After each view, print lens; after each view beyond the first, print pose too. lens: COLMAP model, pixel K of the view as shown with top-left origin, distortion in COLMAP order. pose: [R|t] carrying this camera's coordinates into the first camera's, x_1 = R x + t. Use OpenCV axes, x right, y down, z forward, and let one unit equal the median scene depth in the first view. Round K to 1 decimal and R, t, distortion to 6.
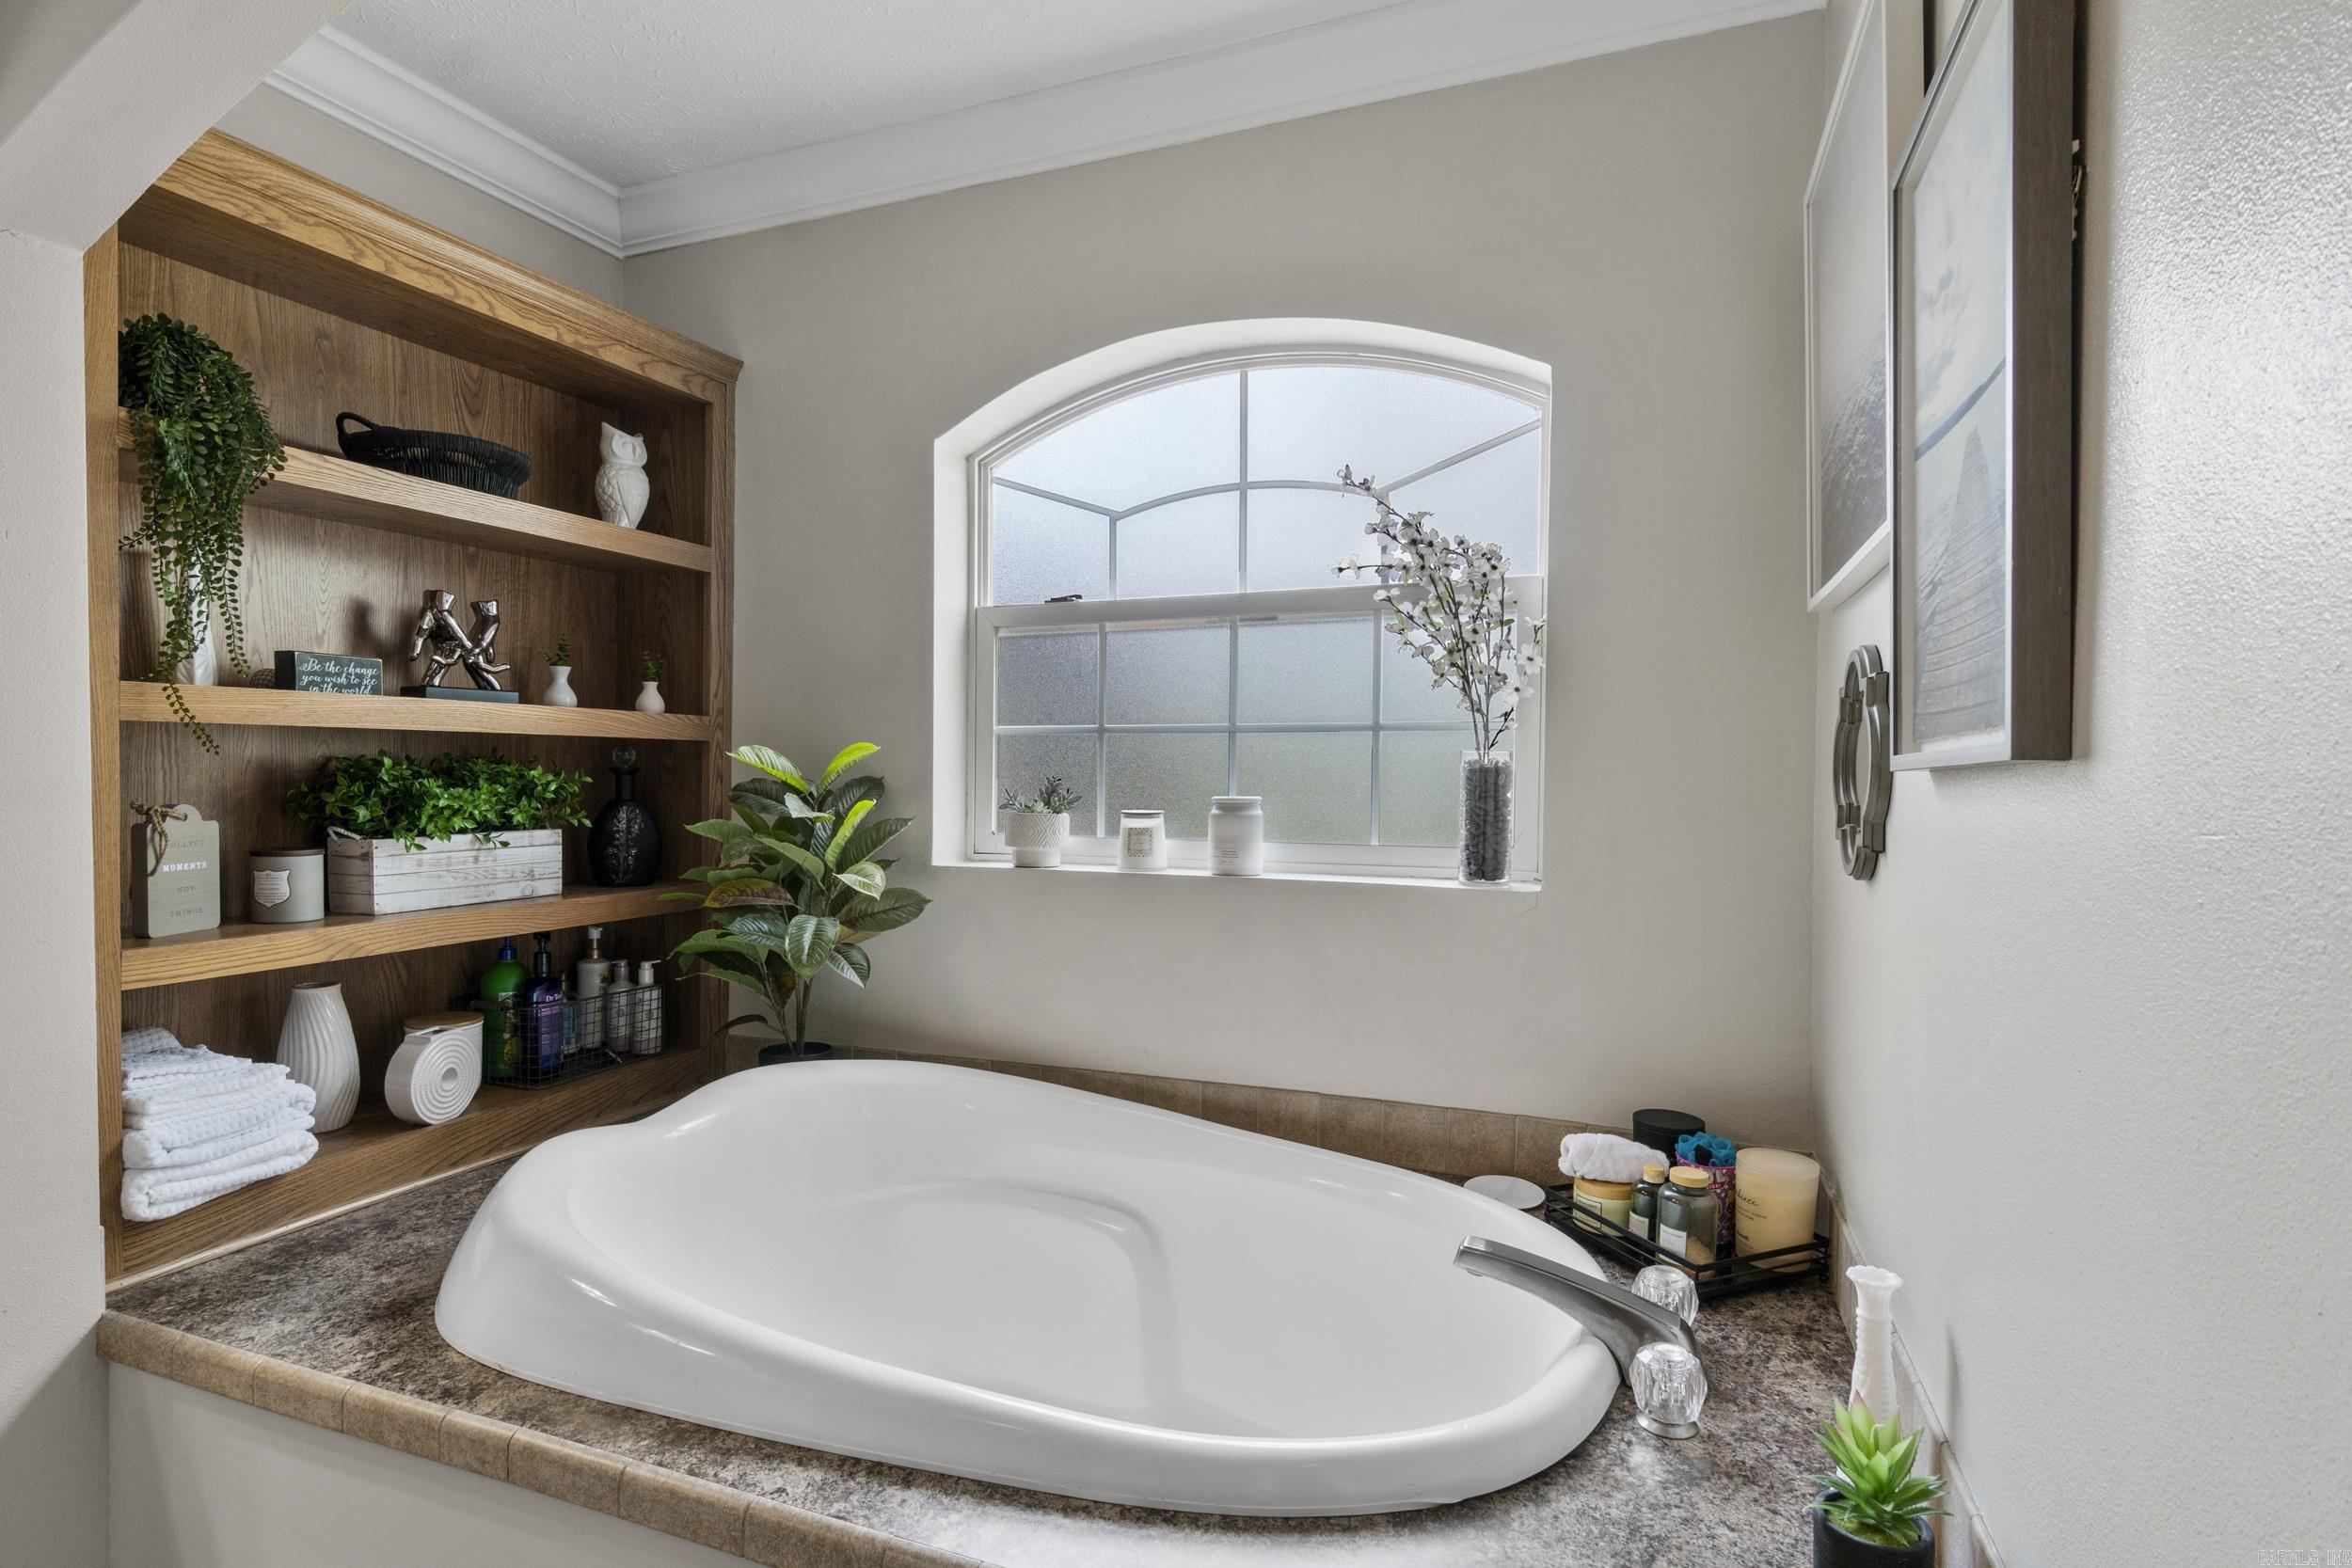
lens RADIAL K [[1197.1, 0, 1153.6], [0, 1197.1, 787.2], [0, 0, 1]] dist [-0.013068, -0.000061]
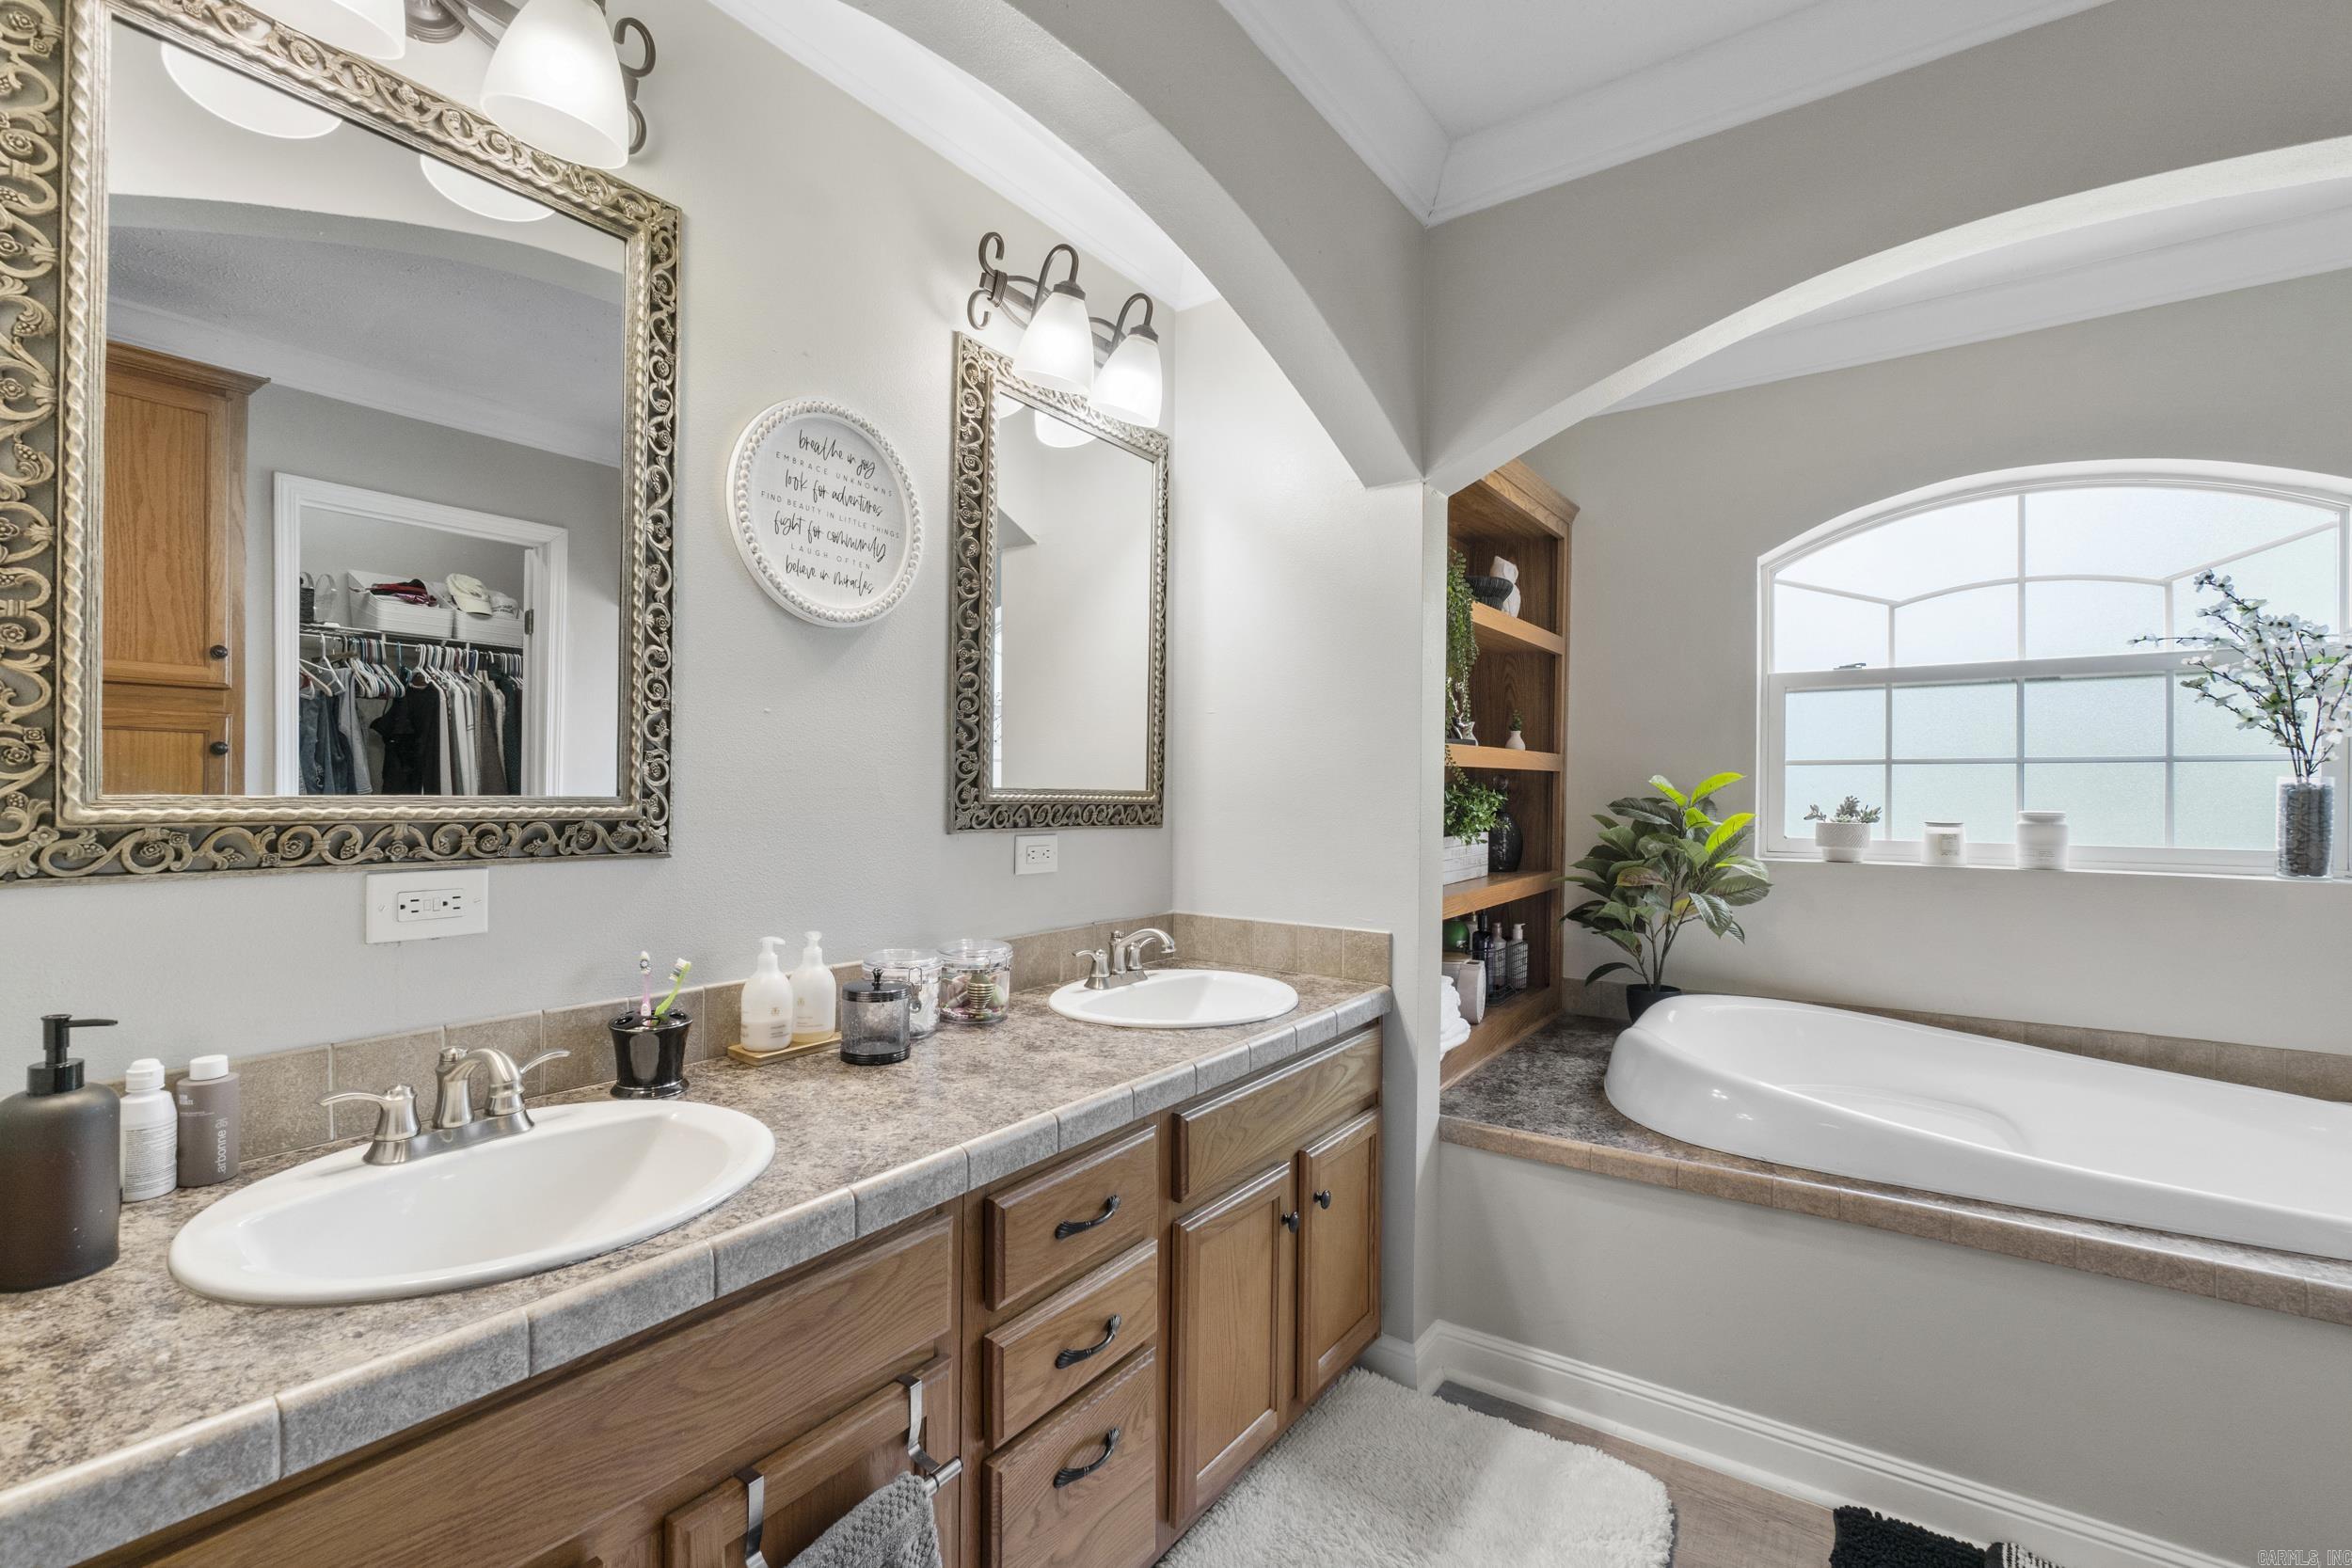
lens RADIAL K [[1023.1, 0, 1177.8], [0, 1023.1, 786.4], [0, 0, 1]] dist [0.000164, 0.001817]
pose [[0.975940, -0.000314, -0.218038, -0.619777], [-0.004638, 0.999743, -0.022199, 0.009687], [0.217989, 0.022676, 0.975688, -0.331037]]
